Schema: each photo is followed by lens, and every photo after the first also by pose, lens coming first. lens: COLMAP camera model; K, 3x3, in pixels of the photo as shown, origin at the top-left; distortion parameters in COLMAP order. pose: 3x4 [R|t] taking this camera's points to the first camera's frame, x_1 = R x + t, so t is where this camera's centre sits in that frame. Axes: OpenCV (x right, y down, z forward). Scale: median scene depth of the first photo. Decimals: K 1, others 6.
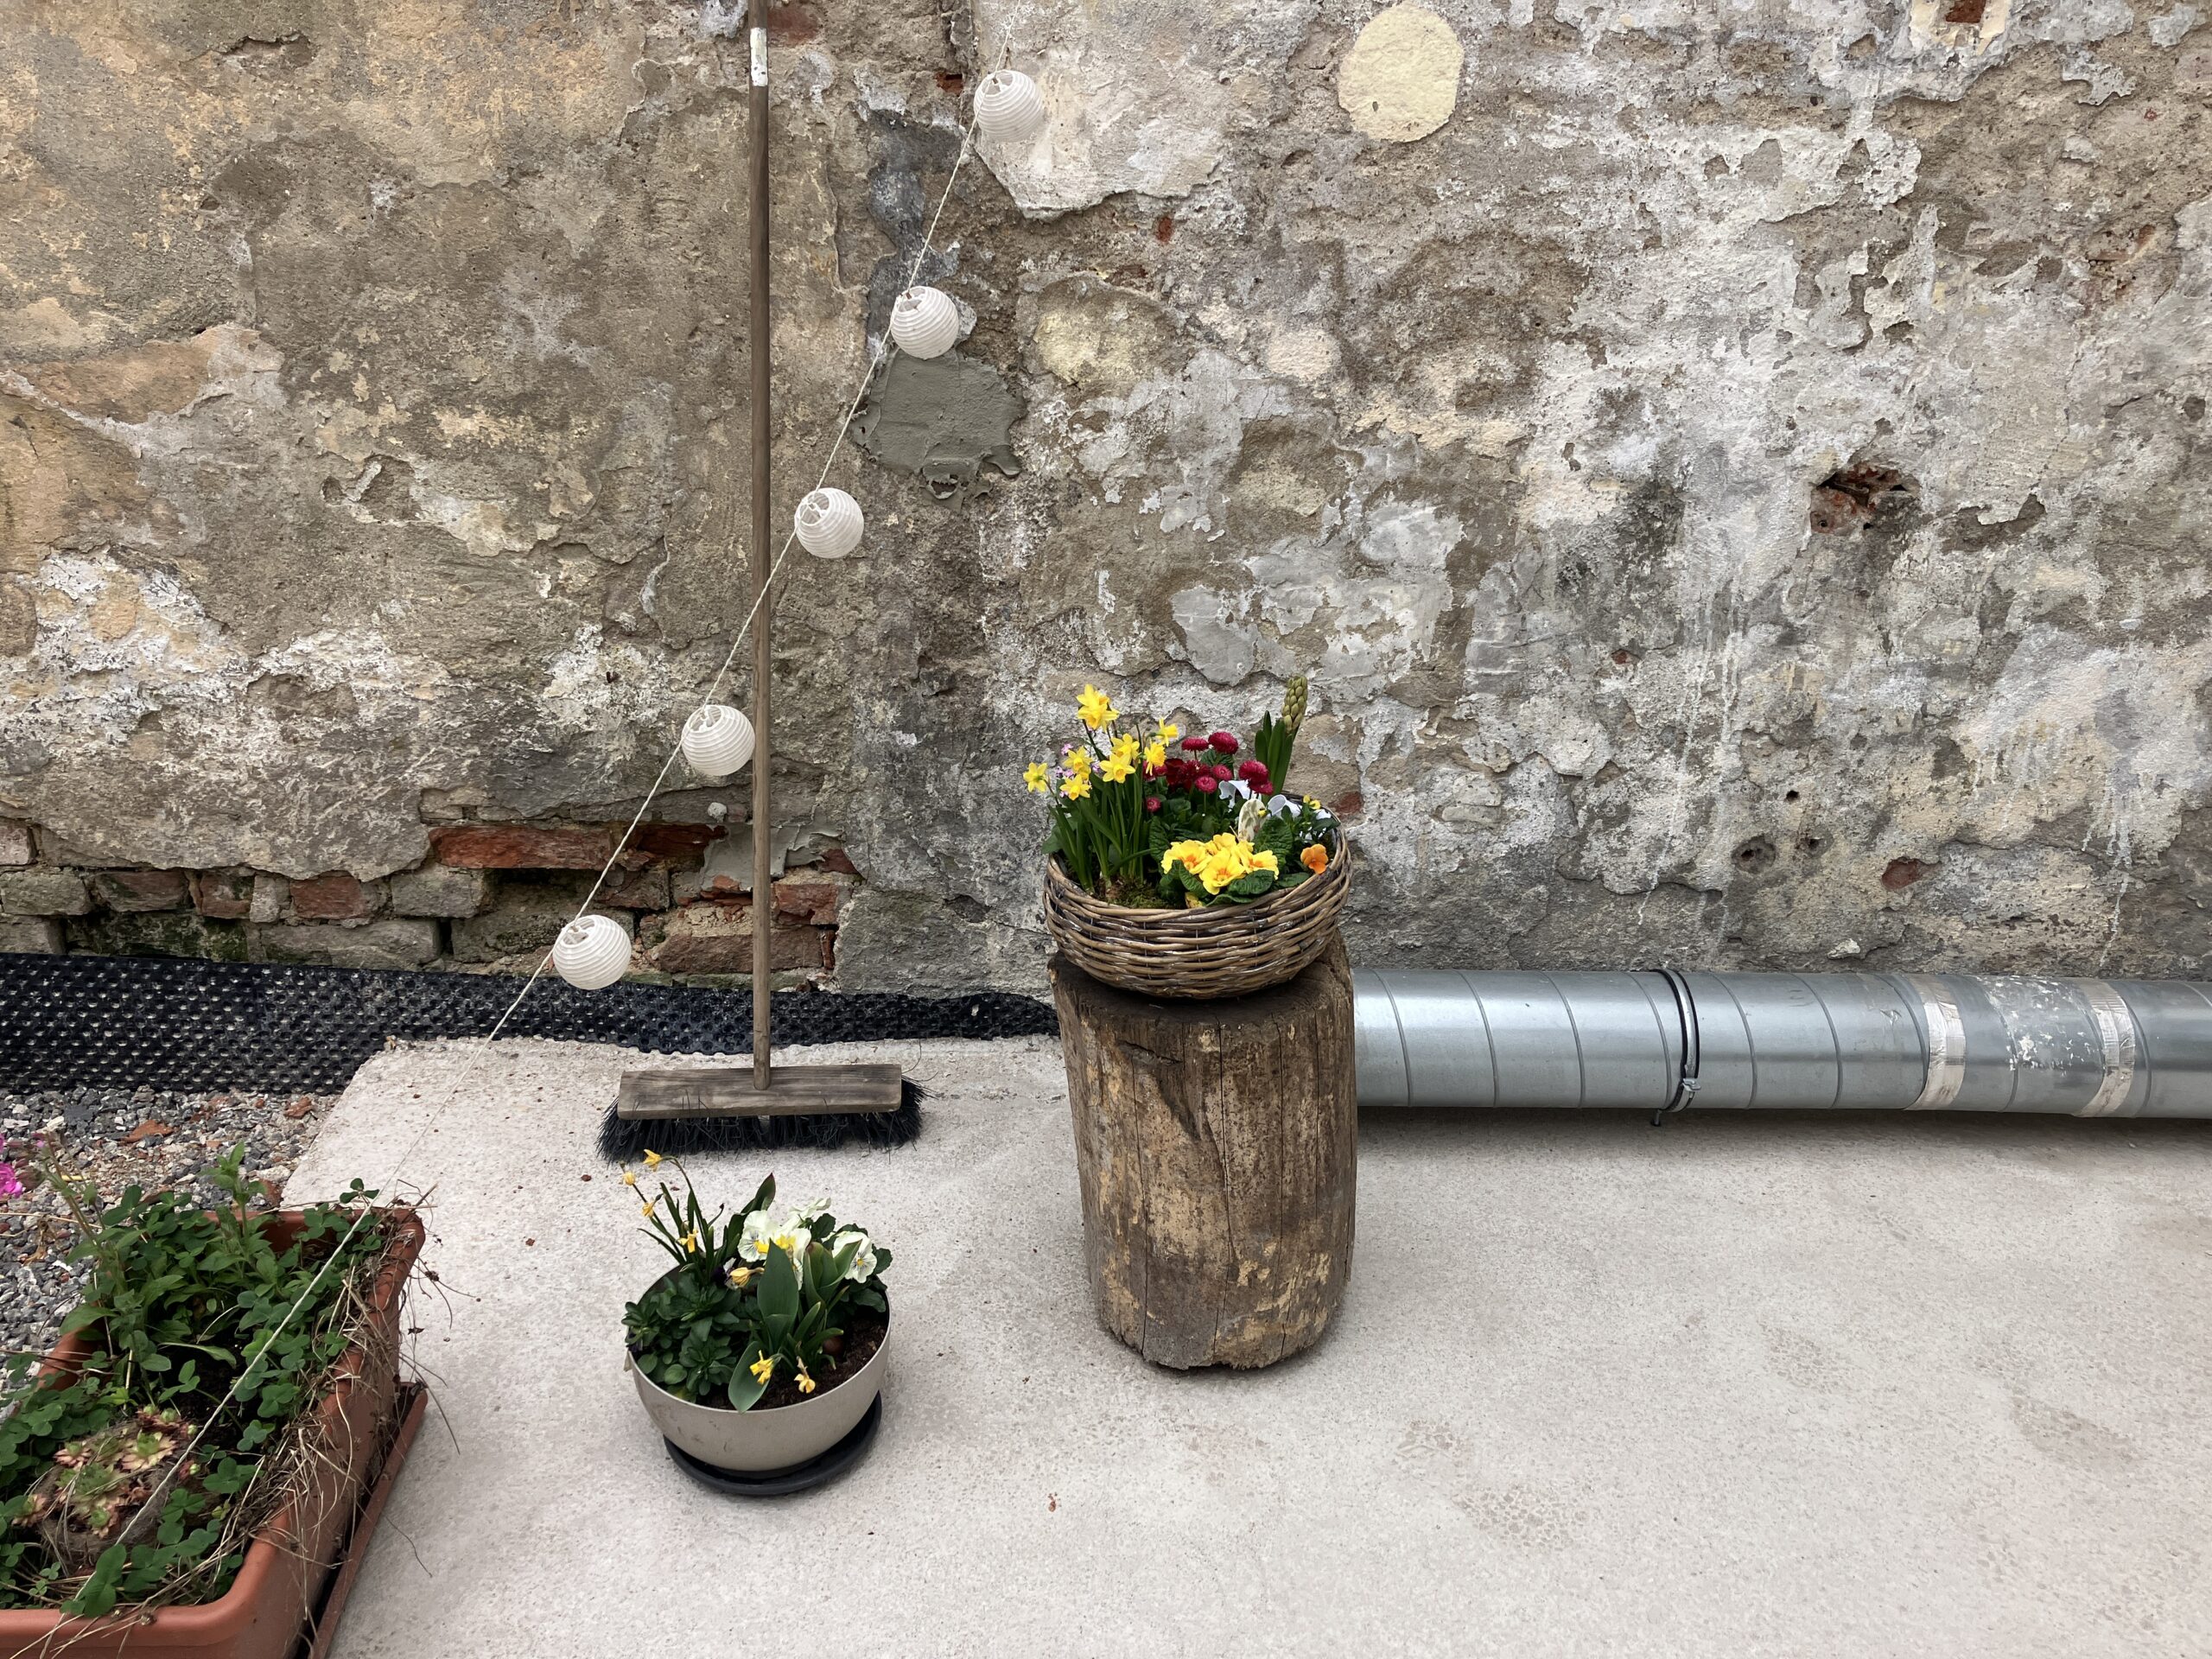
lens RADIAL K [[1799.1, 0, 1087.4], [0, 1799.1, 840.9], [0, 0, 1]] dist [0.043735, -0.049391]
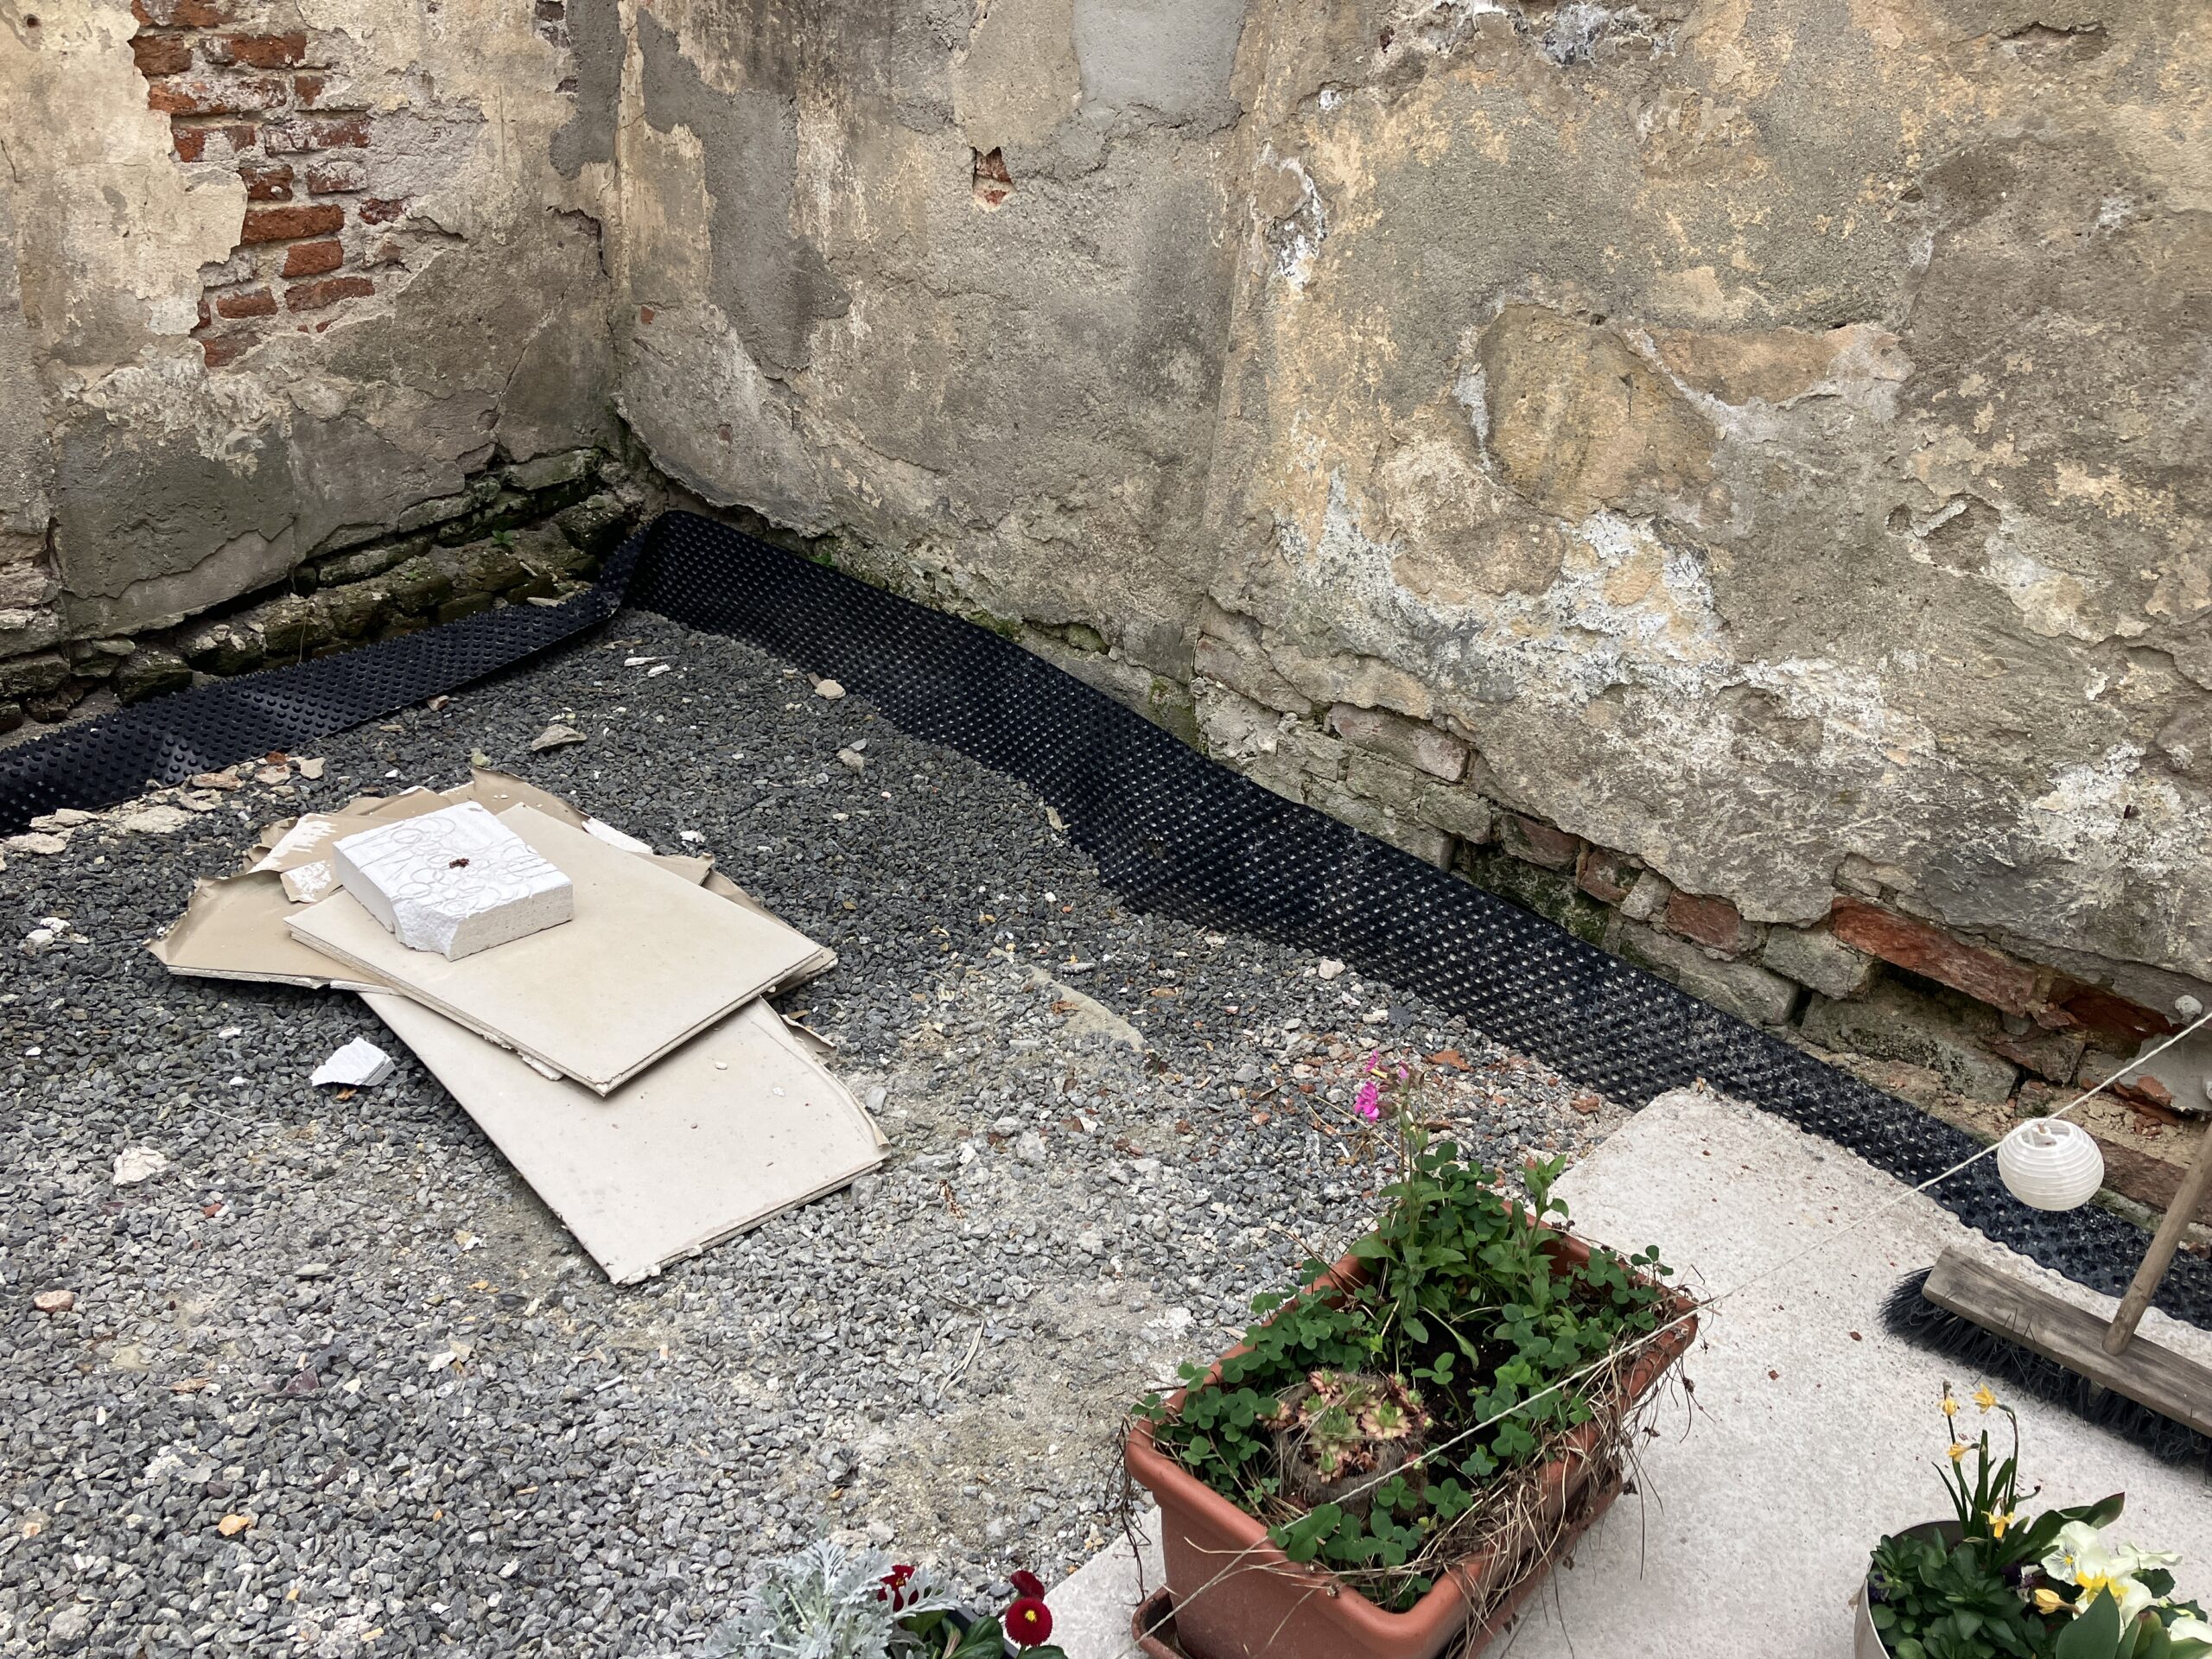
lens RADIAL K [[1799.1, 0, 1095.5], [0, 1799.1, 818.7], [0, 0, 1]] dist [0.043735, -0.049391]
pose [[0.715617, 0.351988, -0.603321, -0.103702], [-0.356987, 0.926723, 0.117234, -0.016621], [0.600377, 0.131483, 0.788834, 0.061078]]
